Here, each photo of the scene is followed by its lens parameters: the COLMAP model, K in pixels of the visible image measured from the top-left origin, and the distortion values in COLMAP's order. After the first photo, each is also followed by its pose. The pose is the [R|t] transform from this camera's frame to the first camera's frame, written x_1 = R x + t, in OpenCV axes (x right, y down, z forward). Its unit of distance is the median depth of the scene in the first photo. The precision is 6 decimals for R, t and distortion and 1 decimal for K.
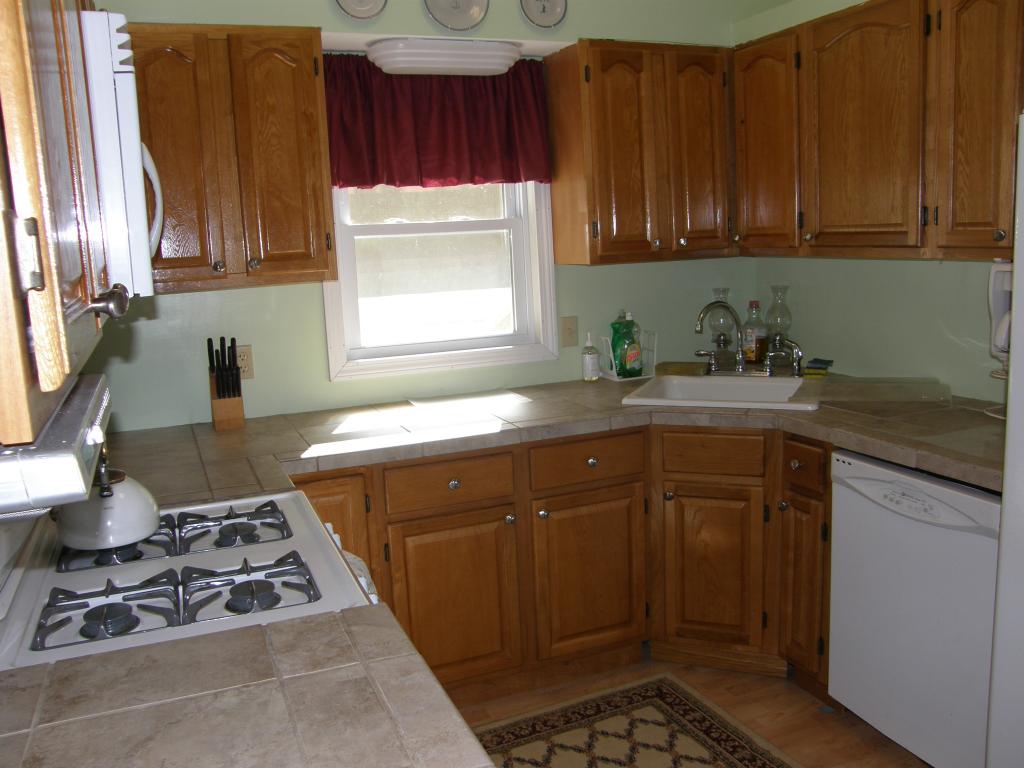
lens RADIAL K [[875.8, 0, 495.4], [0, 875.8, 391.6], [0, 0, 1]] dist [-0.162282, 0.142050]
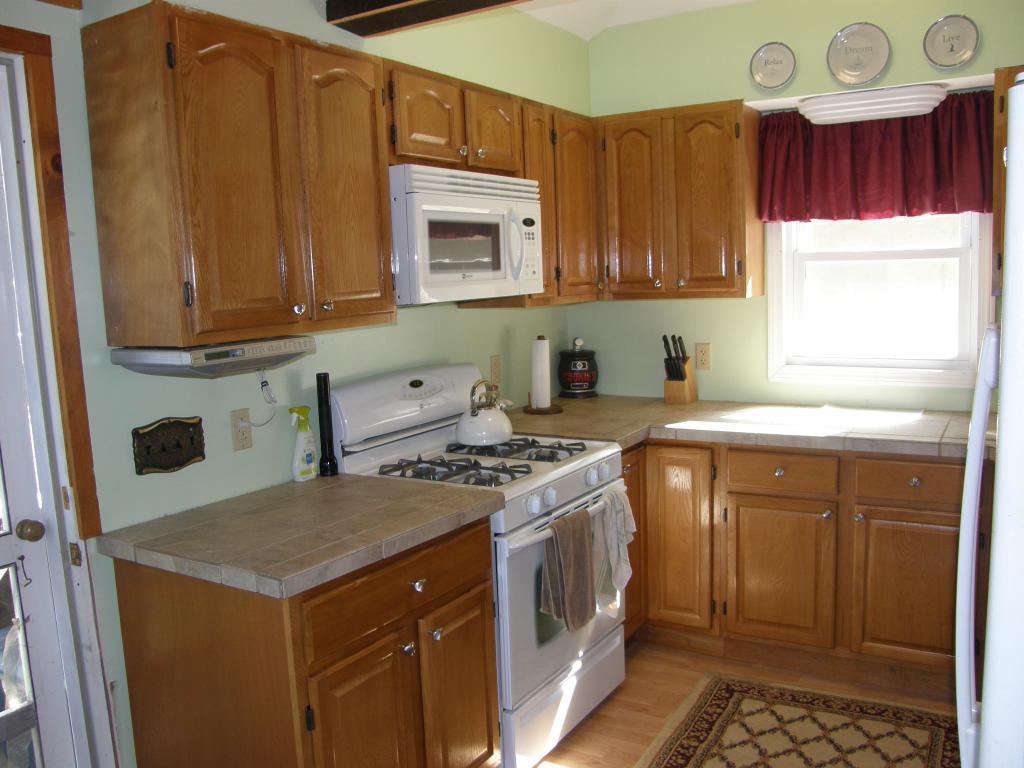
lens RADIAL K [[875.8, 0, 515.4], [0, 875.8, 386.4], [0, 0, 1]] dist [-0.162282, 0.142050]
pose [[0.603357, 0.127199, -0.787262, 0.590952], [-0.128257, 0.989824, 0.061631, -0.034321], [0.787090, 0.063786, 0.613531, -0.021435]]
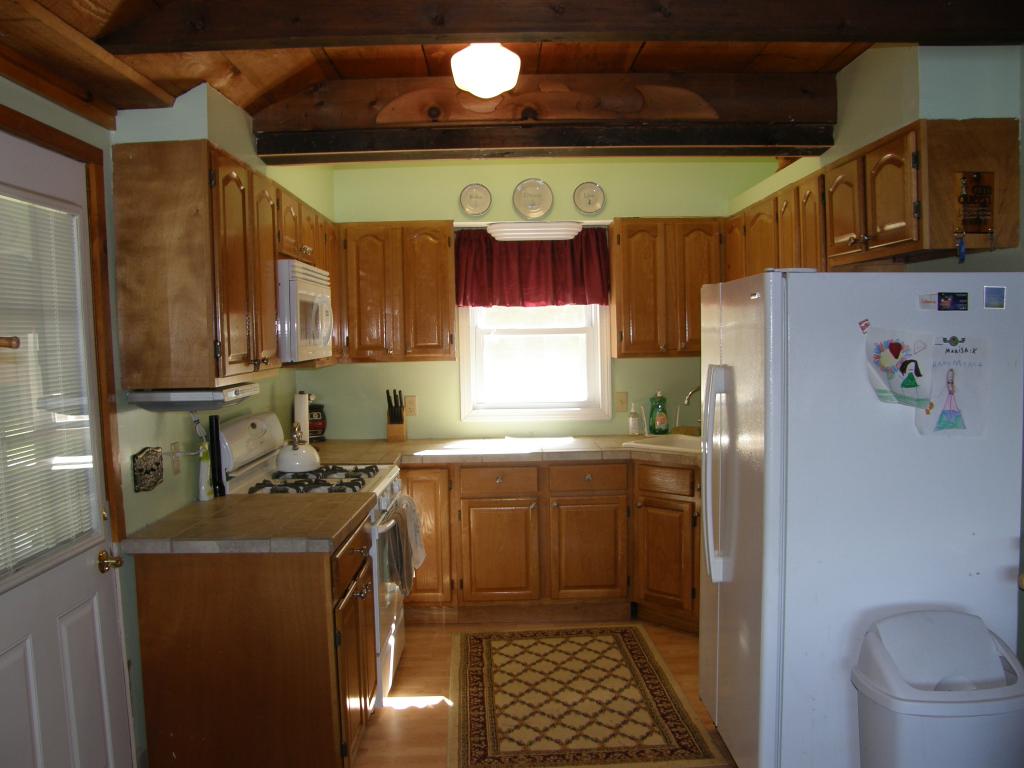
lens RADIAL K [[875.8, 0, 497.6], [0, 875.8, 384.4], [0, 0, 1]] dist [-0.162282, 0.142050]
pose [[0.929022, 0.051618, -0.366406, 0.521866], [-0.089159, 0.992274, -0.086275, 0.060935], [0.359122, 0.112820, 0.926446, -0.574799]]
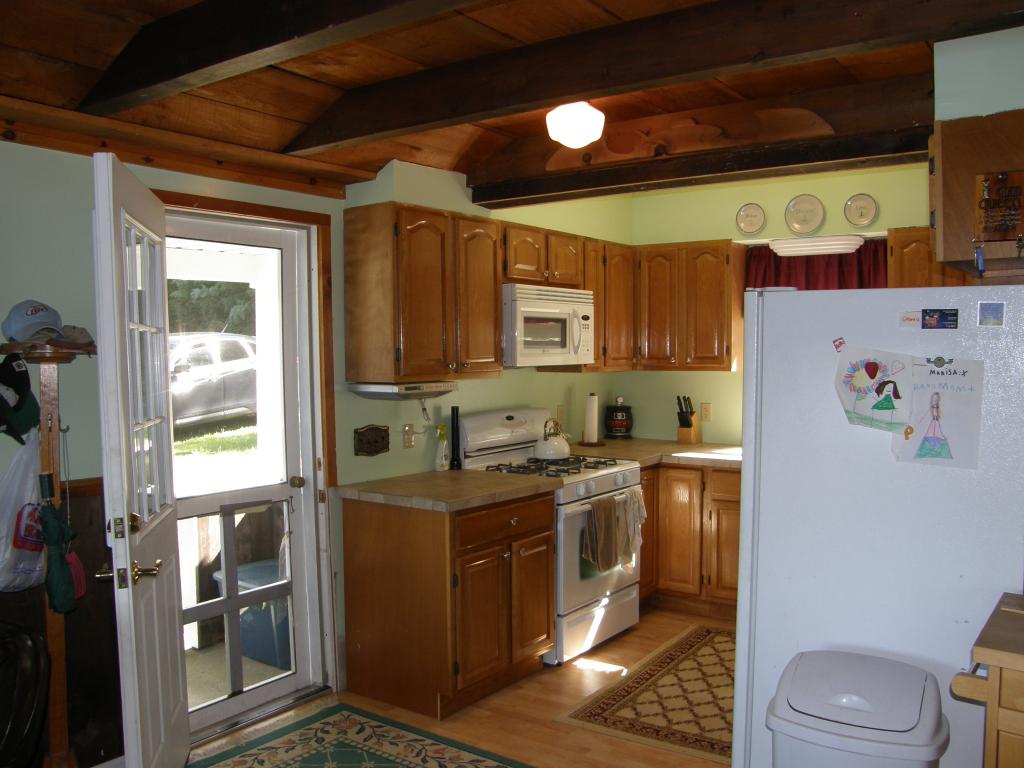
lens RADIAL K [[875.8, 0, 518.4], [0, 875.8, 384.0], [0, 0, 1]] dist [-0.162282, 0.142050]
pose [[0.542938, 0.080432, -0.835912, 1.076407], [-0.166274, 0.985992, -0.013124, -0.001491], [0.823147, 0.146116, 0.548706, -0.373812]]
